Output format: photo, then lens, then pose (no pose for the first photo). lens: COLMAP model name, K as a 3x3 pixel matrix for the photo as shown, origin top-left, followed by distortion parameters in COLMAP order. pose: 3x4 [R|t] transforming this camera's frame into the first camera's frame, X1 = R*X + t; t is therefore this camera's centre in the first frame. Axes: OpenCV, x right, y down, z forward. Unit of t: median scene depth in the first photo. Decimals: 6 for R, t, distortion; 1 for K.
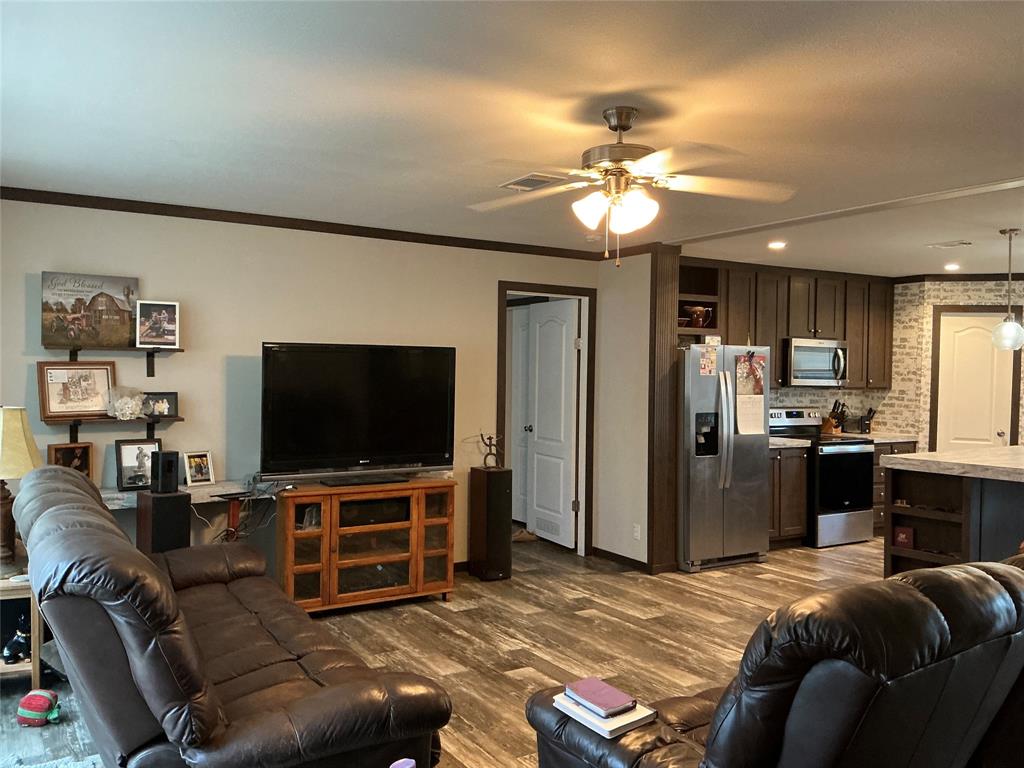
lens RADIAL K [[849.3, 0, 512.4], [0, 849.3, 382.2], [0, 0, 1]] dist [0.152838, -0.313112]
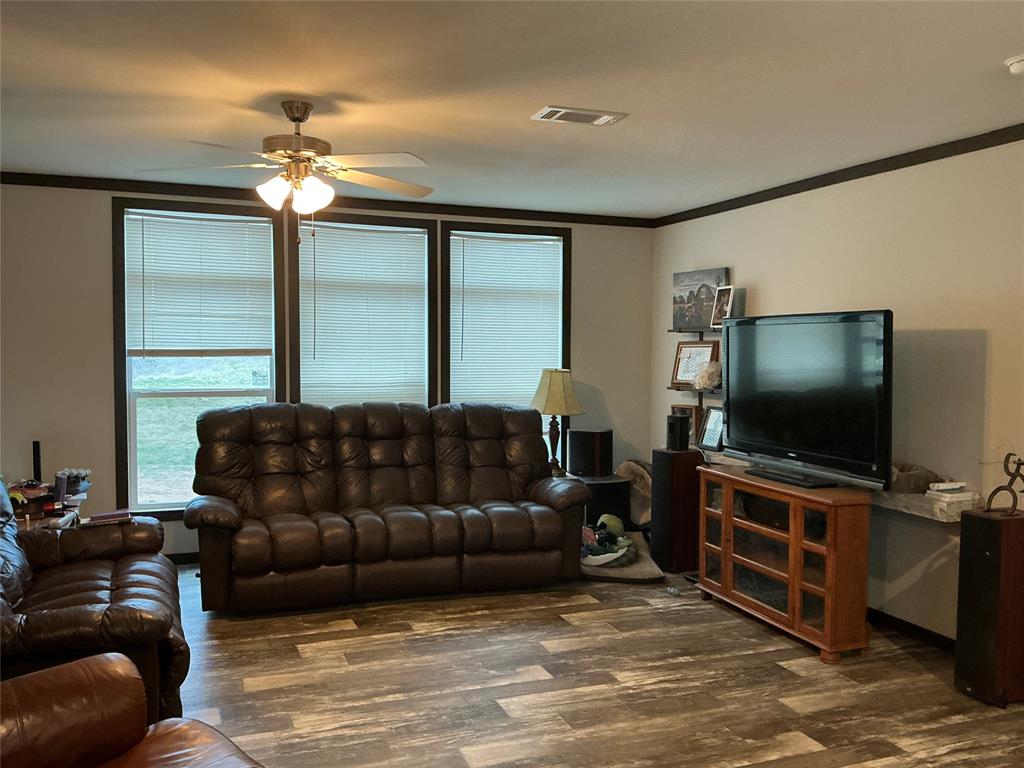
lens RADIAL K [[849.3, 0, 512.4], [0, 849.3, 382.2], [0, 0, 1]] dist [0.152838, -0.313112]
pose [[-0.194496, 0.029080, -0.980472, 0.513267], [-0.024169, 0.999115, 0.034428, -0.000257], [0.980605, 0.030393, -0.193621, 0.651455]]
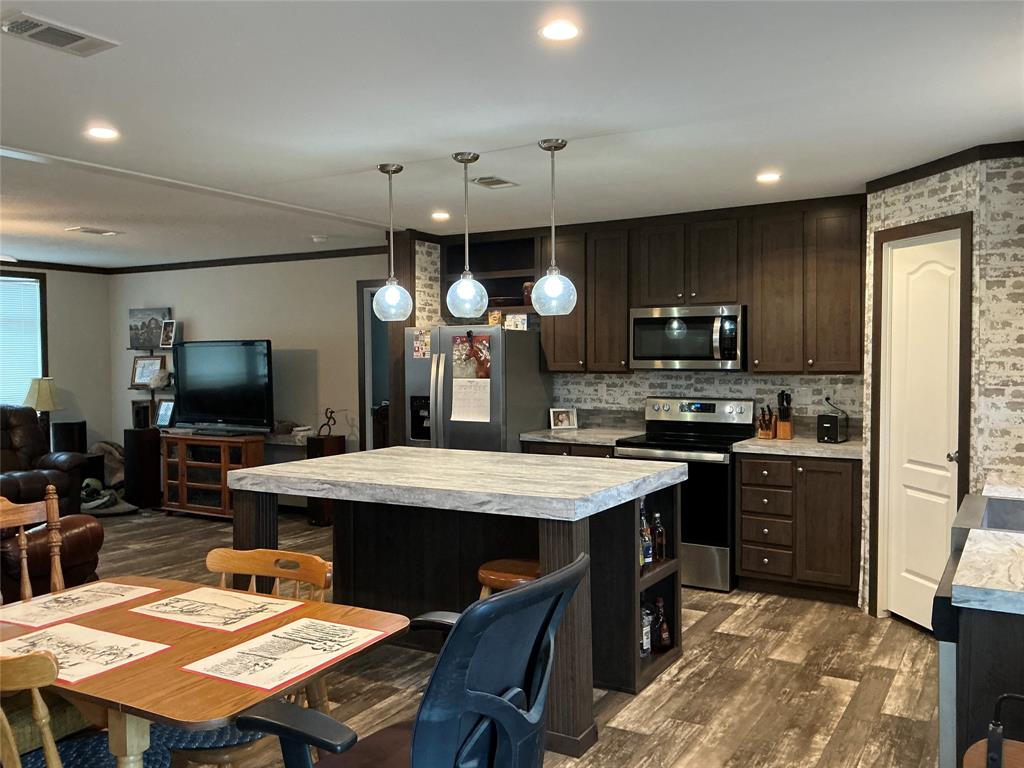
lens RADIAL K [[849.3, 0, 512.4], [0, 849.3, 382.2], [0, 0, 1]] dist [0.152838, -0.313112]
pose [[0.457718, 0.010658, -0.889034, 0.998380], [0.000515, 0.999925, 0.012252, 0.006878], [0.889097, -0.006066, 0.457678, 0.561775]]
